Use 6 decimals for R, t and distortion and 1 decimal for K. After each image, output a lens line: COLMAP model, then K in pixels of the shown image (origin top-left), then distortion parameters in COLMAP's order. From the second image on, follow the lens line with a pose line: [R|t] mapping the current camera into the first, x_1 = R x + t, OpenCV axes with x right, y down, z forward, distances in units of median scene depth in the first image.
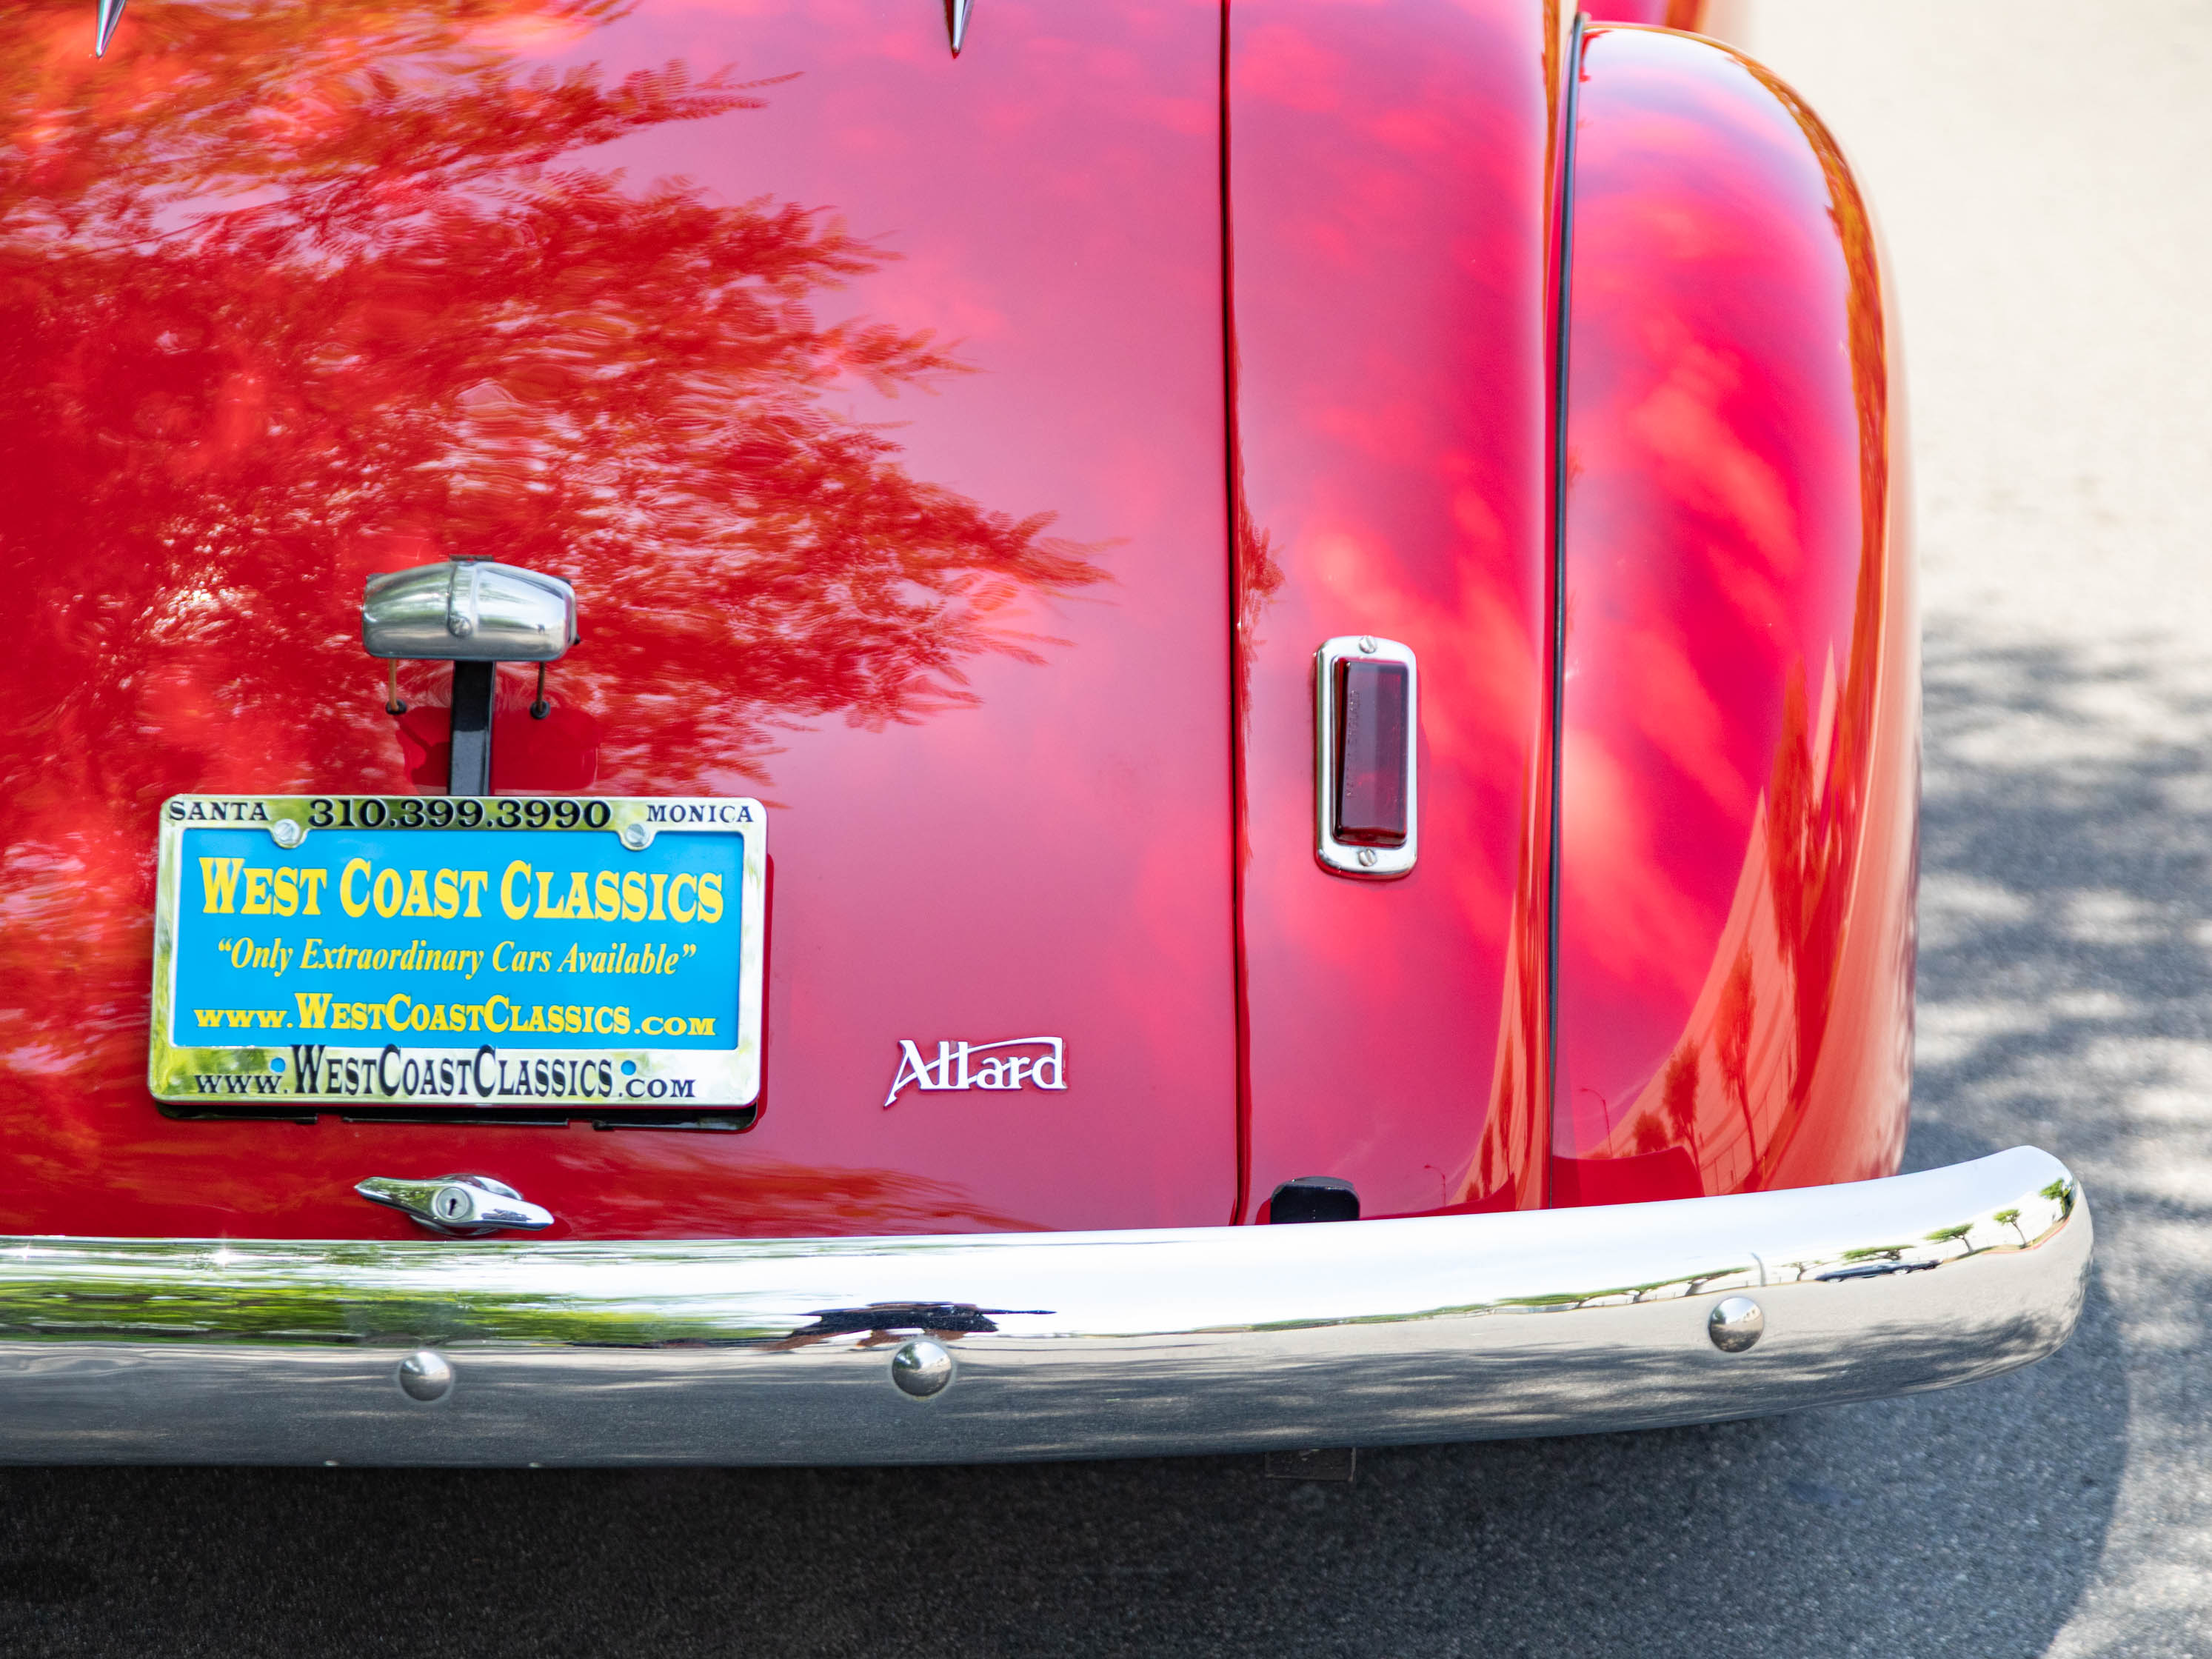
lens RADIAL K [[6966.2, 0, 1120.1], [0, 6966.2, 869.9], [0, 0, 1]] dist [-0.035592, 0.560482]
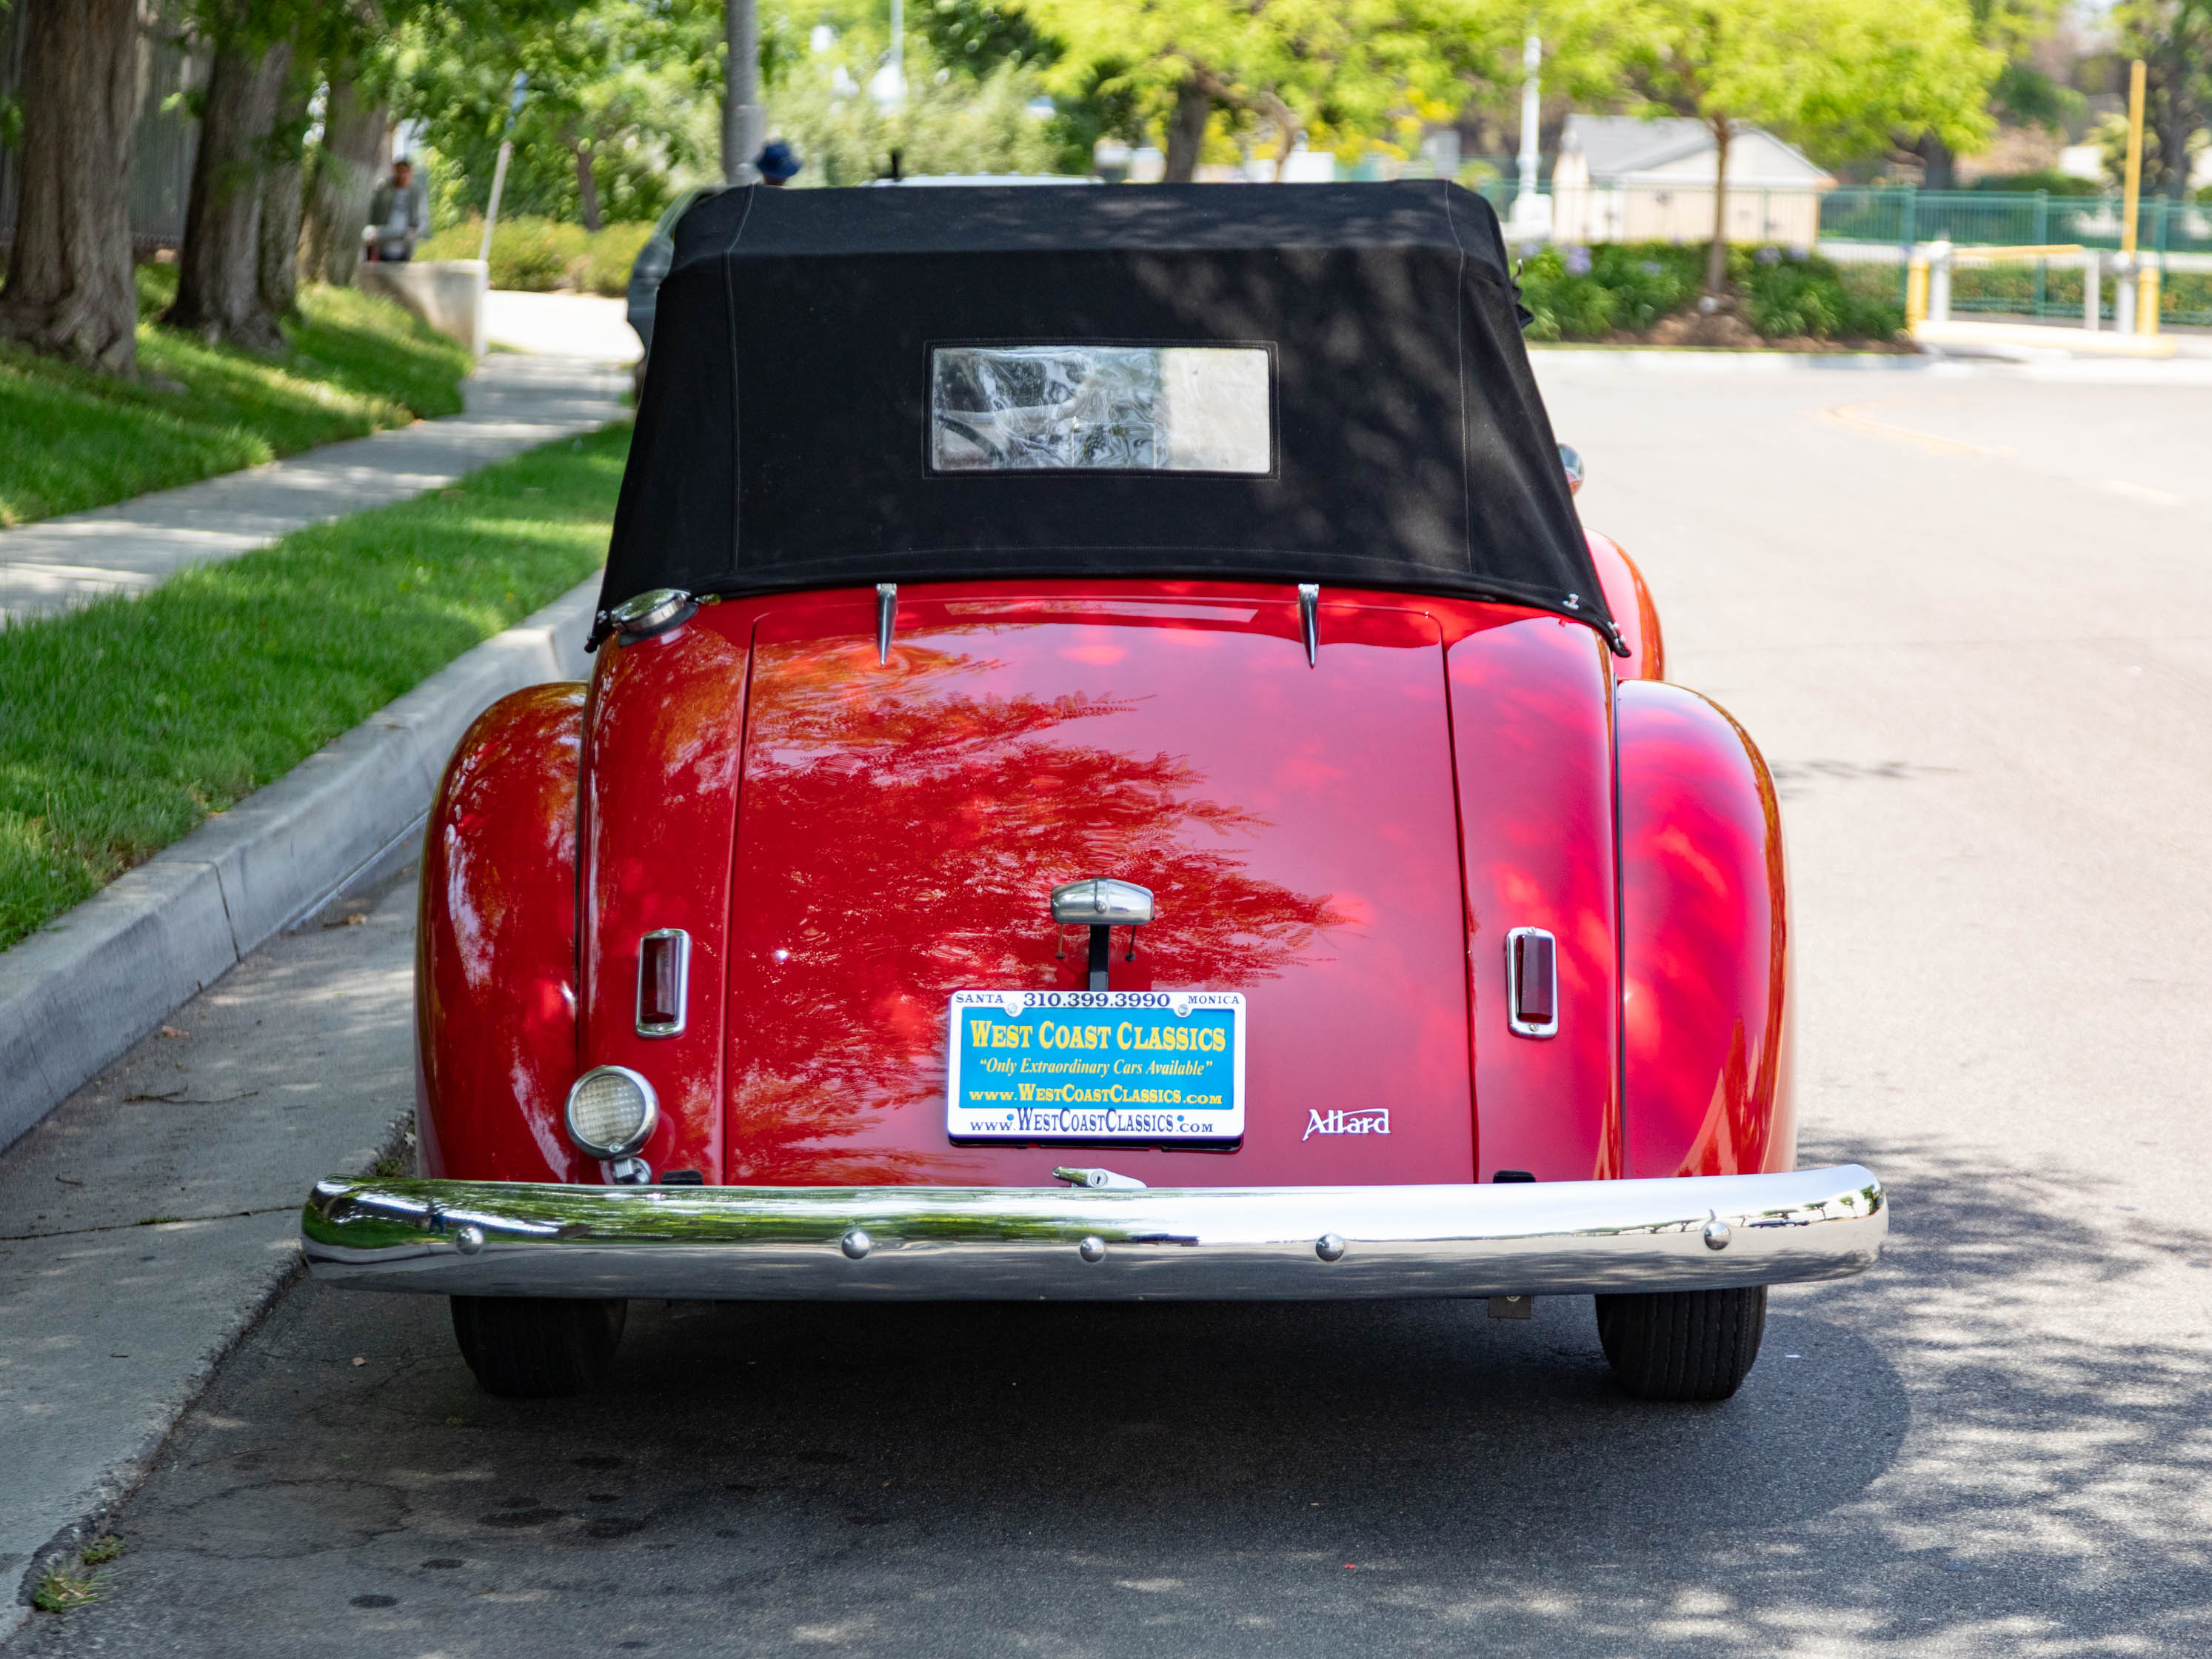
lens RADIAL K [[5901.7, 0, 1106.0], [0, 5901.7, 829.5], [0, 0, 1]] dist [-0.009320, -0.331834]
pose [[0.999950, 0.007460, 0.006597, -0.104397], [-0.006342, 0.987778, -0.155741, 0.215776], [-0.007679, 0.155691, 0.987776, -0.743043]]
